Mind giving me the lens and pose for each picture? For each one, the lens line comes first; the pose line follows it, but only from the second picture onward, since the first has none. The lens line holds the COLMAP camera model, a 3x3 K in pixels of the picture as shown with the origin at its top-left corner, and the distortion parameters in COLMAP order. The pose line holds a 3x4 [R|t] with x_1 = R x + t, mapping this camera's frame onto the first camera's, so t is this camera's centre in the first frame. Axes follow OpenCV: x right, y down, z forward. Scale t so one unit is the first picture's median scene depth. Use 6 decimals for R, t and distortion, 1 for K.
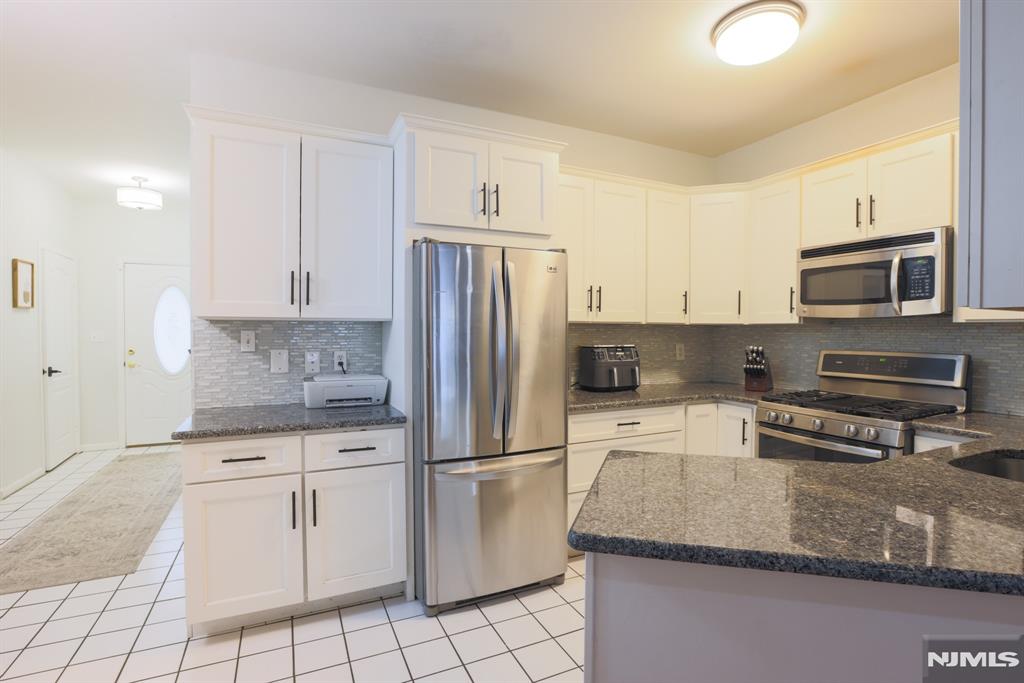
lens RADIAL K [[493.7, 0, 513.2], [0, 493.7, 339.9], [0, 0, 1]] dist [-0.061818, 0.029068]
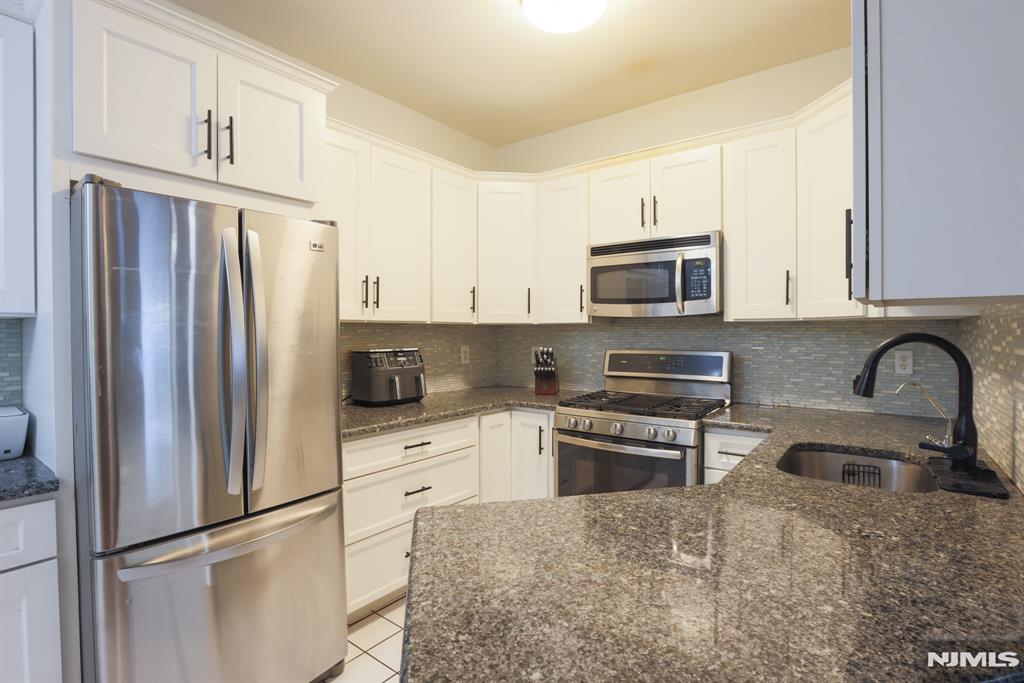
lens RADIAL K [[493.7, 0, 513.2], [0, 493.7, 339.9], [0, 0, 1]] dist [-0.061818, 0.029068]
pose [[0.890156, -0.013136, 0.455467, 0.006646], [0.014588, 0.999894, 0.000328, -0.002760], [-0.455422, 0.006352, 0.890253, 0.205044]]
